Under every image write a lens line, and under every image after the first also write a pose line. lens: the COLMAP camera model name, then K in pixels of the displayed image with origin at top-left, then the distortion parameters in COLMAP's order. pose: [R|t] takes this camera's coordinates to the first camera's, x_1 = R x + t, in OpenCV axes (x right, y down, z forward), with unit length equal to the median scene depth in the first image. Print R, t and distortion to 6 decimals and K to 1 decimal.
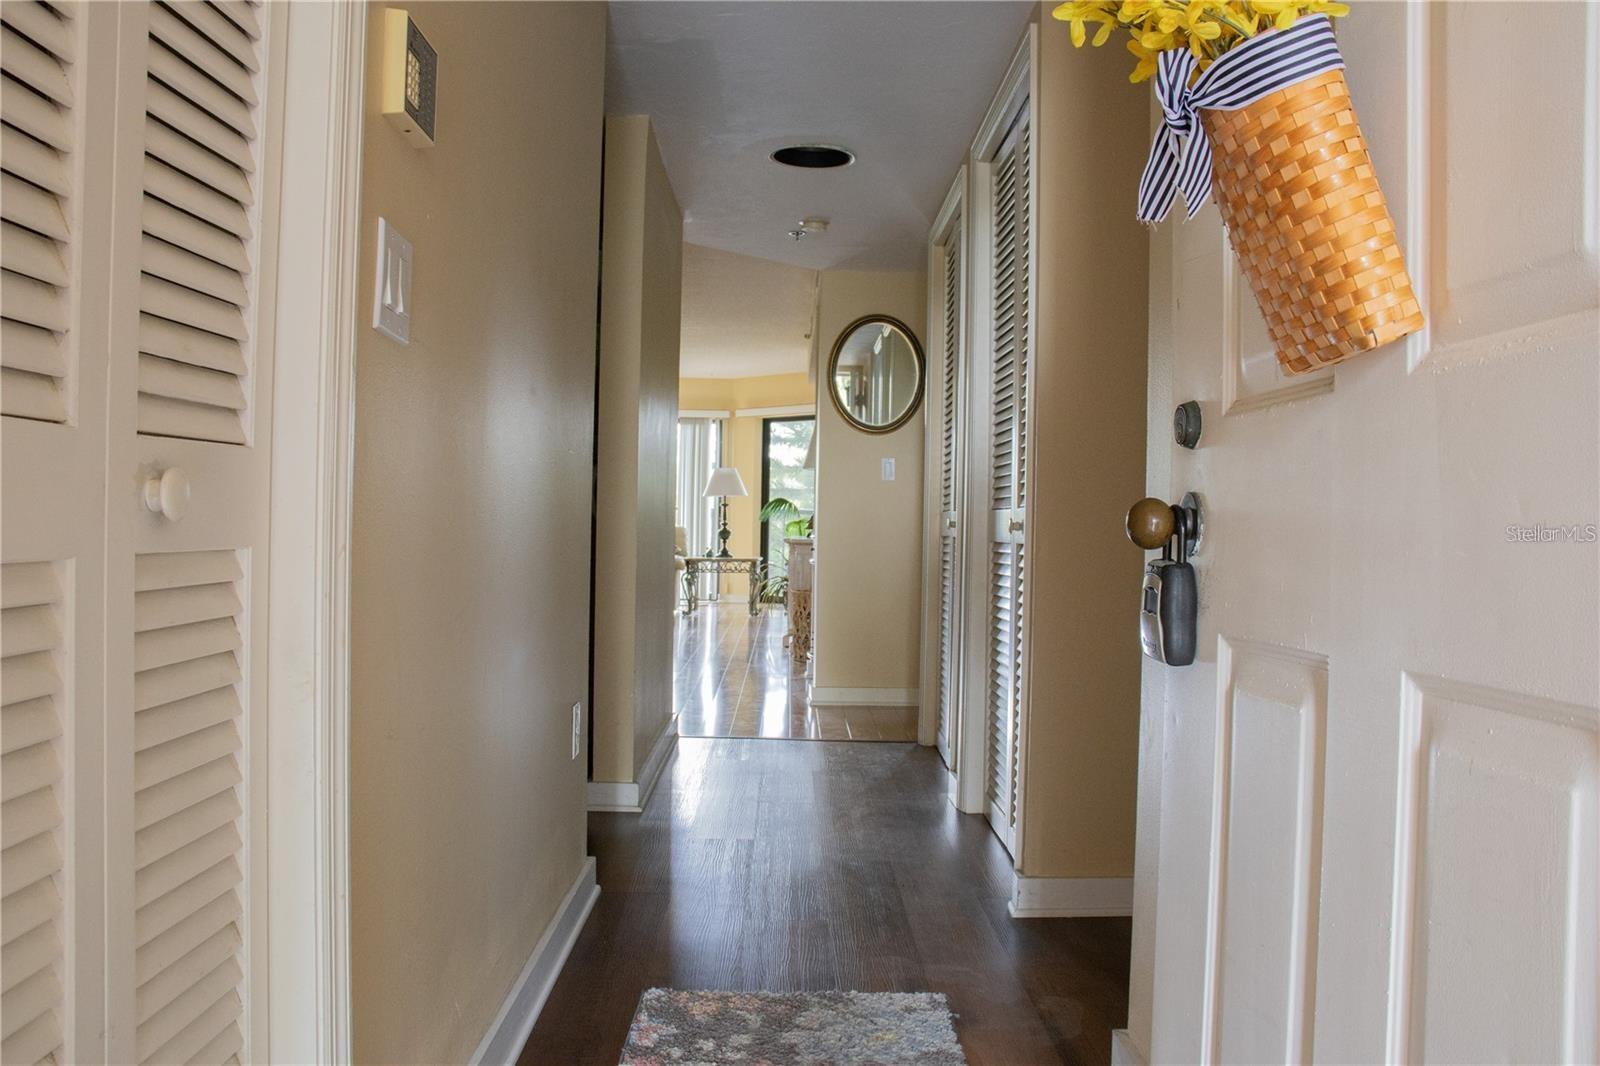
lens RADIAL K [[1299.6, 0, 800.0], [0, 1299.6, 533.0], [0, 0, 1]] dist [-0.011311, -0.003356]
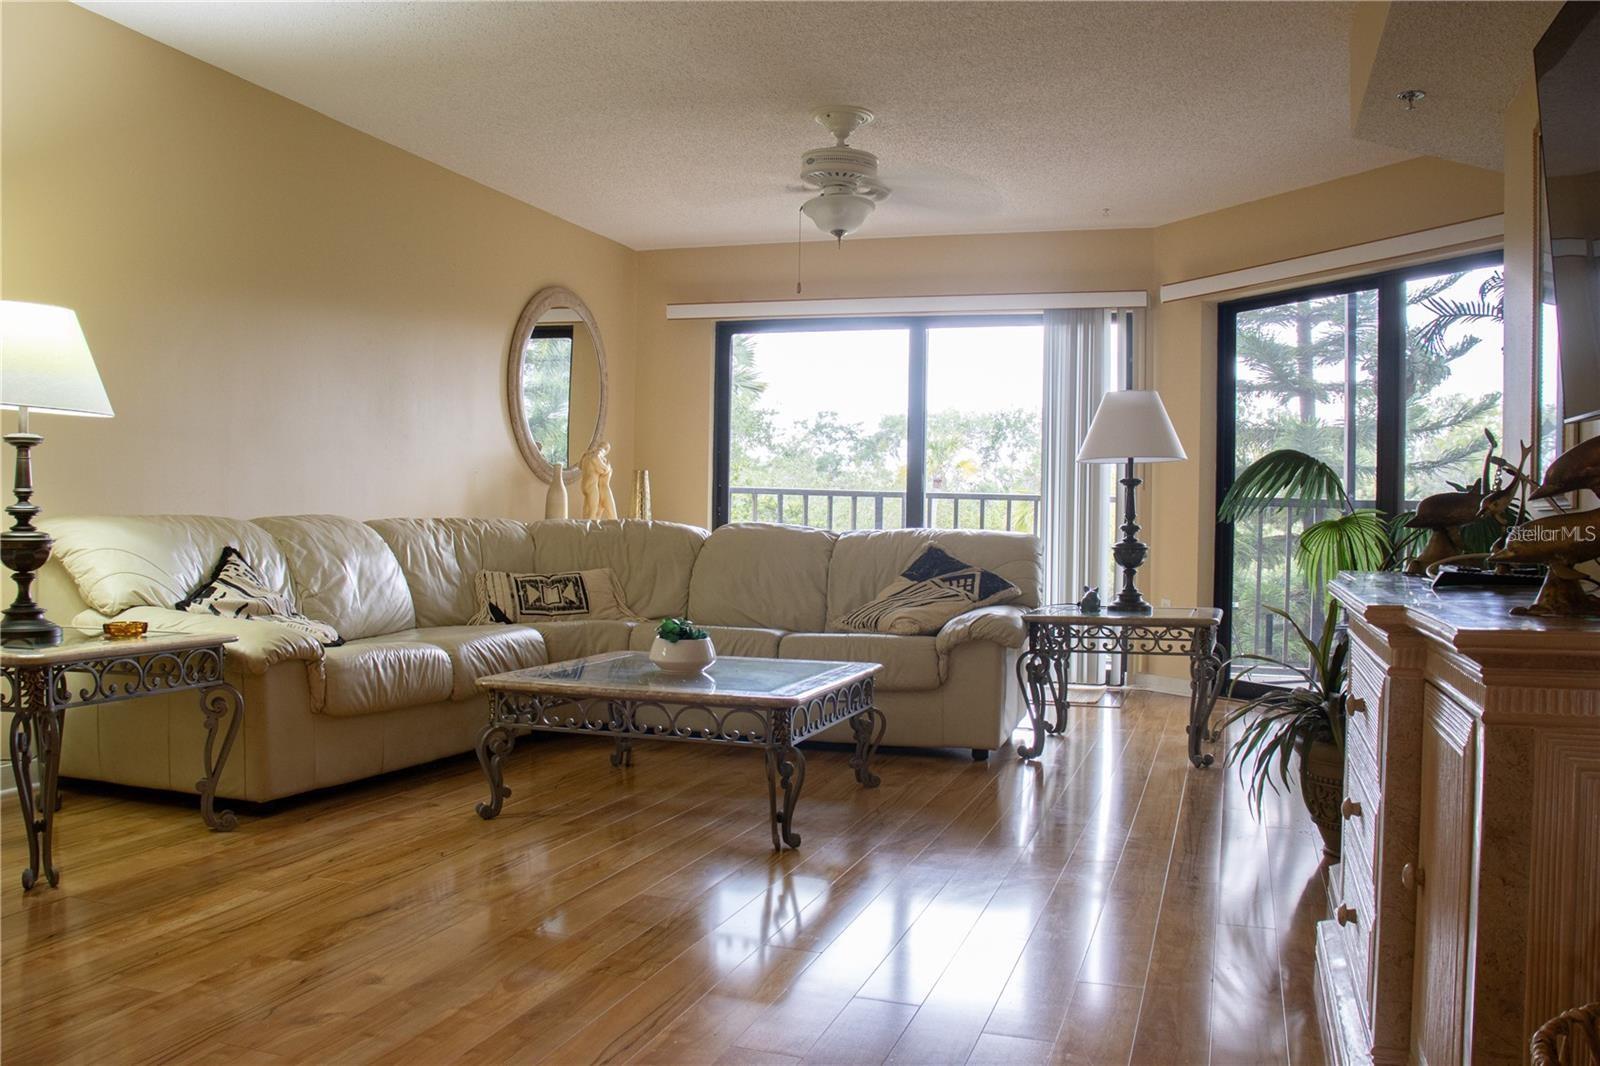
lens RADIAL K [[1299.6, 0, 800.0], [0, 1299.6, 533.0], [0, 0, 1]] dist [-0.011311, -0.003356]
pose [[0.940279, -0.000923, -0.340404, -0.012177], [0.004737, 0.999935, 0.010373, -0.011307], [0.340372, -0.011366, 0.940222, 0.517776]]
